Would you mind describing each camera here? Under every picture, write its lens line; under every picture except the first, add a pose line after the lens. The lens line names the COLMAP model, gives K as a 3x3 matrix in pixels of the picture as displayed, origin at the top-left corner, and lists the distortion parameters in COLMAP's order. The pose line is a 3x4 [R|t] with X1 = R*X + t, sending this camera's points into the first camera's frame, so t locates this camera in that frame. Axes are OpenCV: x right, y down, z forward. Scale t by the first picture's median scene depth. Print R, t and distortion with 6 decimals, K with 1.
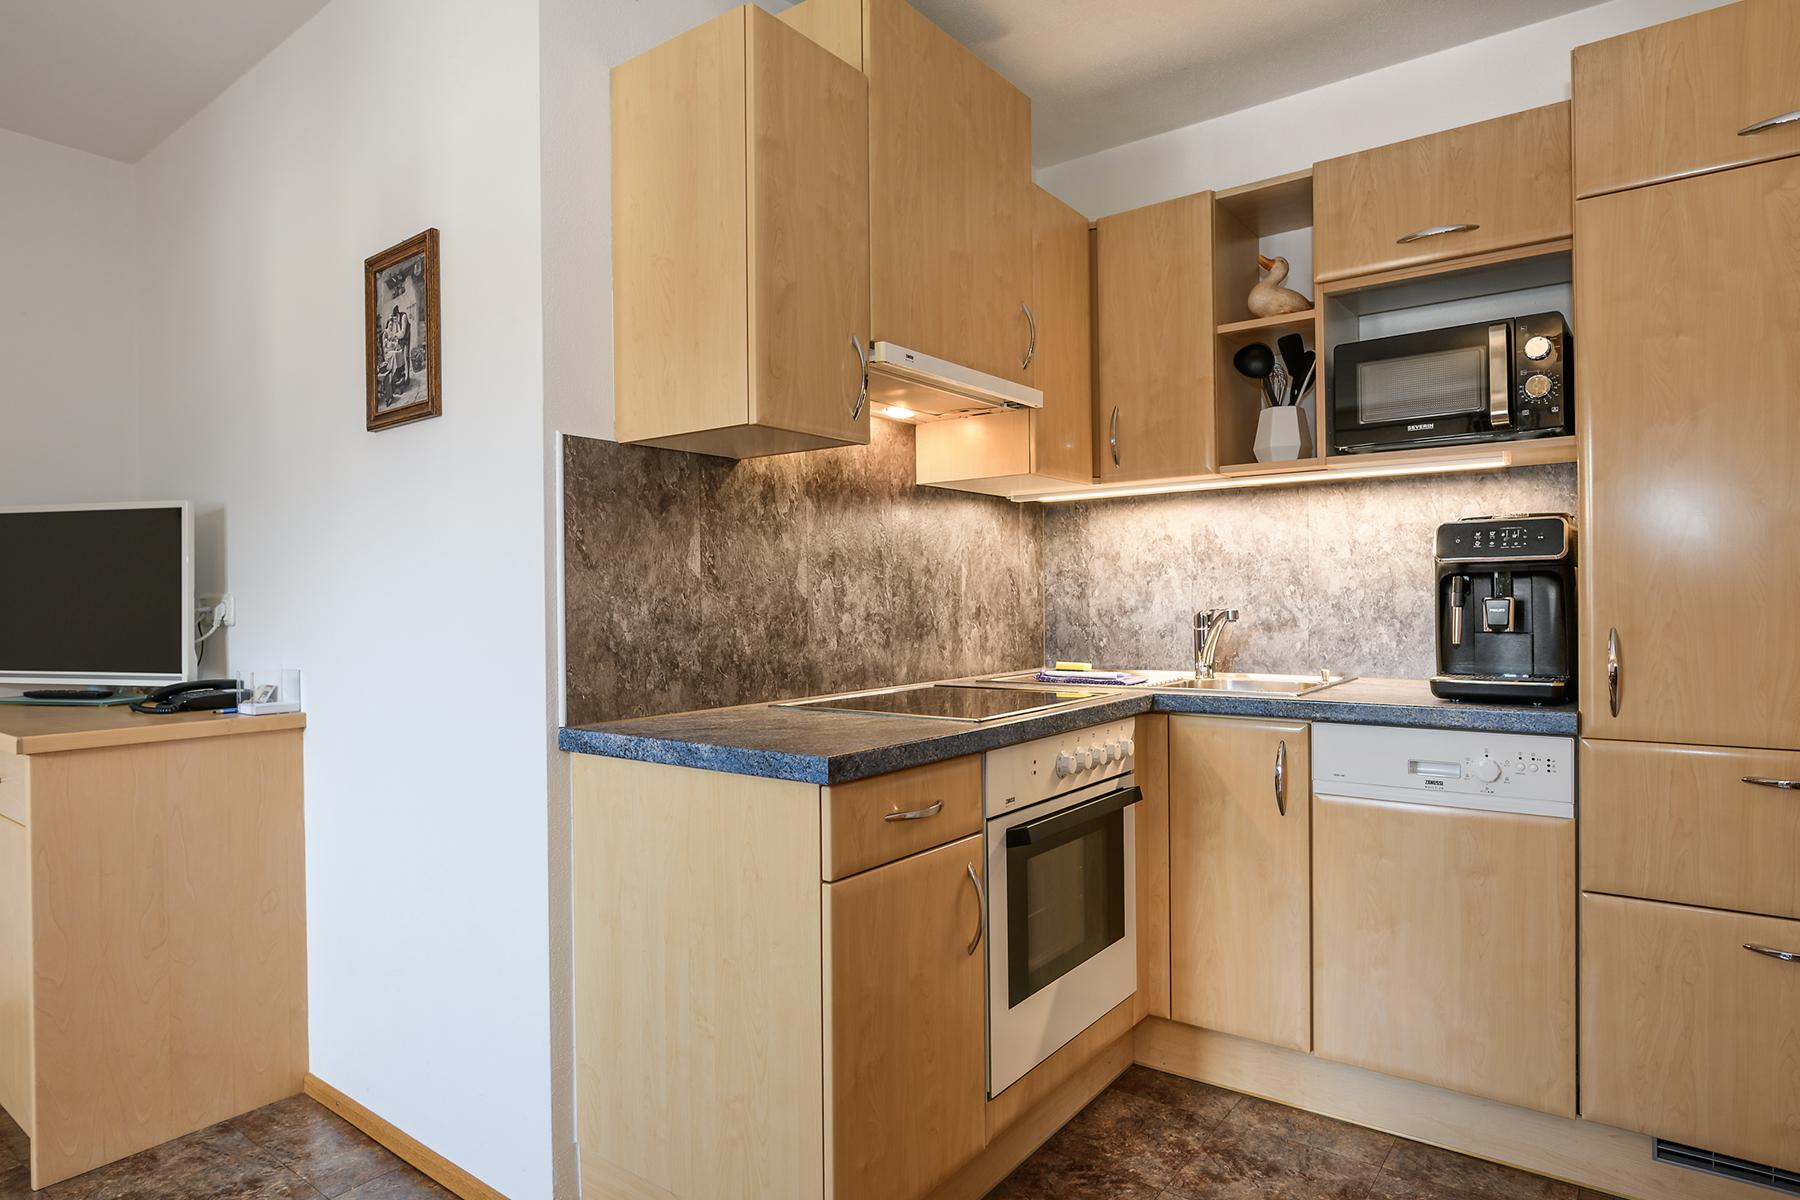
lens RADIAL K [[1031.4, 0, 896.8], [0, 1031.4, 605.1], [0, 0, 1]] dist [-0.006101, -0.001783]
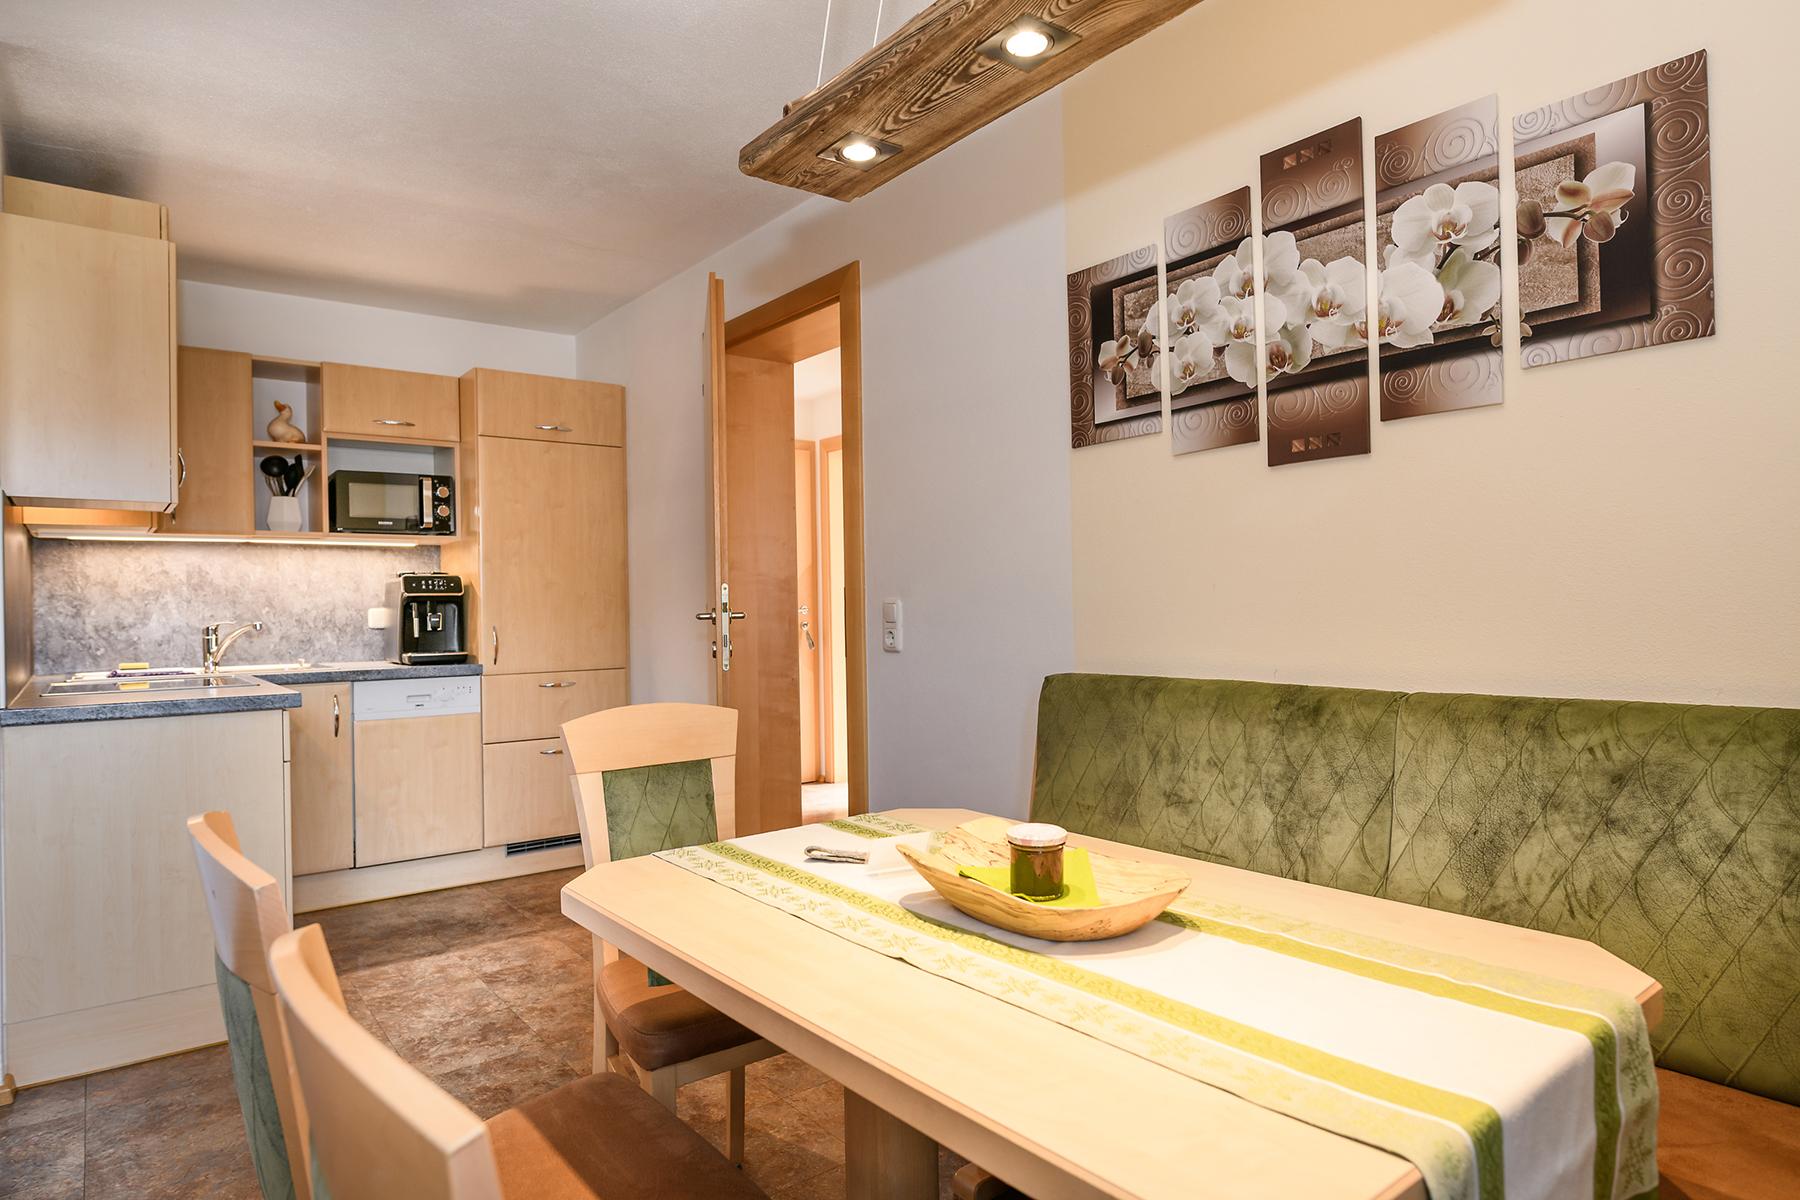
lens RADIAL K [[1031.4, 0, 897.9], [0, 1031.4, 602.5], [0, 0, 1]] dist [-0.006101, -0.001783]
pose [[0.246071, 0.011634, 0.969182, -0.917068], [0.018830, 0.999682, -0.016781, 0.017836], [-0.969069, 0.022379, 0.245773, -0.309903]]
